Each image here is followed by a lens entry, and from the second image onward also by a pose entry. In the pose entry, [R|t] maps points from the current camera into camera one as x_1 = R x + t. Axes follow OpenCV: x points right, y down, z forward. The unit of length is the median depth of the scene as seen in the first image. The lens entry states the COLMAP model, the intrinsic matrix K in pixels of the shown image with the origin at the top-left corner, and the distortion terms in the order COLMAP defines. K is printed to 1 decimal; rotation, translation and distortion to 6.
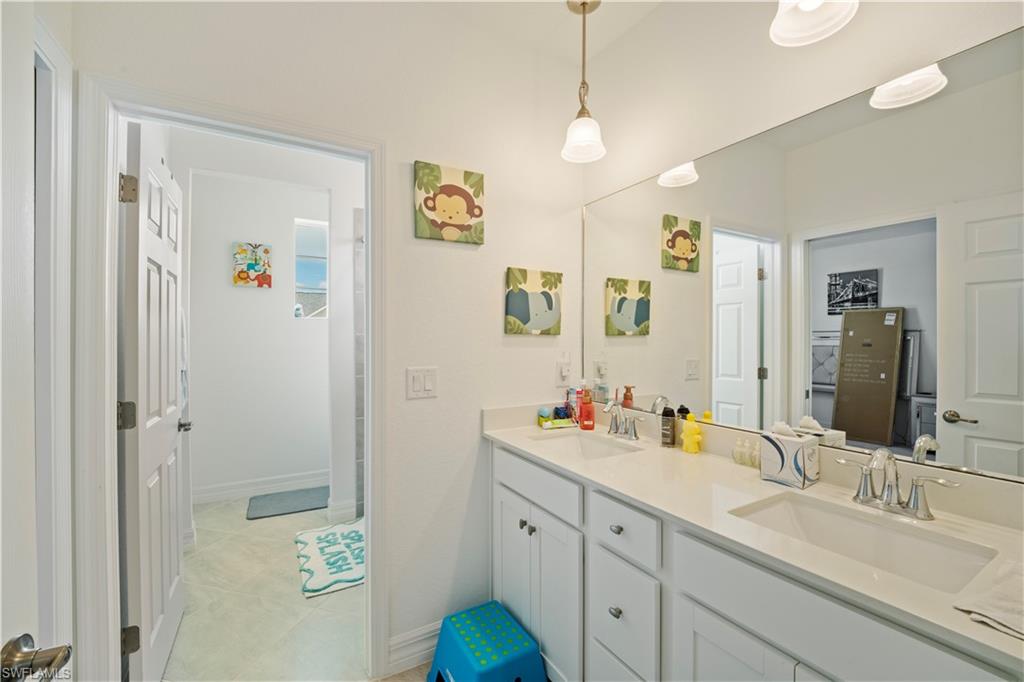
lens RADIAL K [[420.5, 0, 511.5], [0, 420.5, 342.0], [0, 0, 1]] dist [-0.000100, -0.000102]
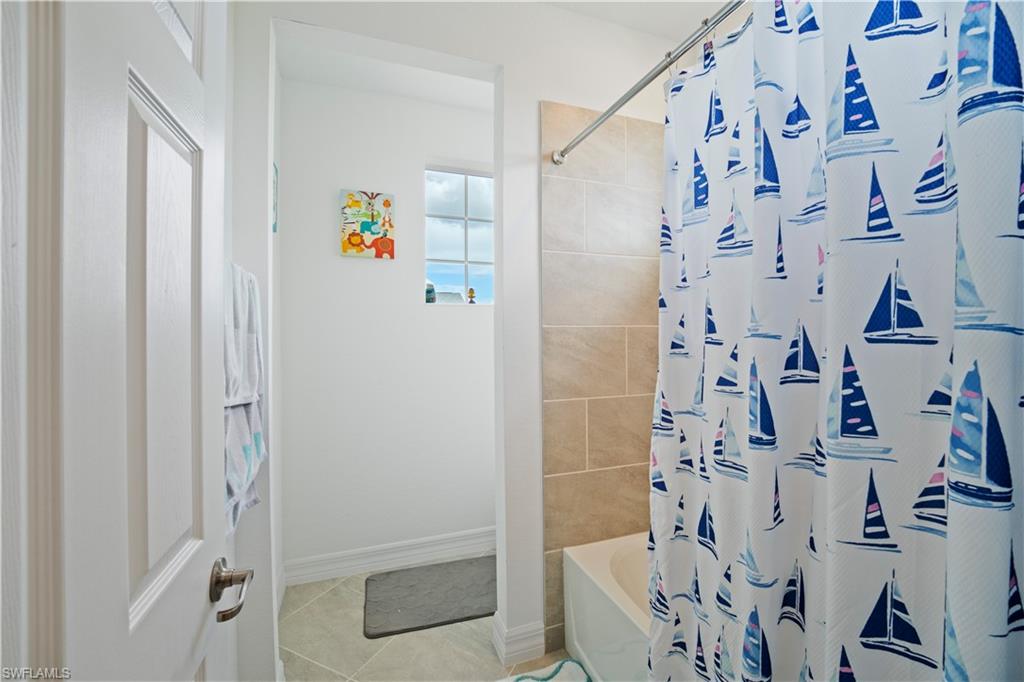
lens RADIAL K [[420.5, 0, 511.8], [0, 420.5, 342.5], [0, 0, 1]] dist [-0.000100, -0.000102]
pose [[0.982950, -0.004435, -0.183817, -0.275830], [0.004124, 0.999989, -0.002074, 0.003599], [0.183825, 0.001280, 0.982958, 0.396610]]
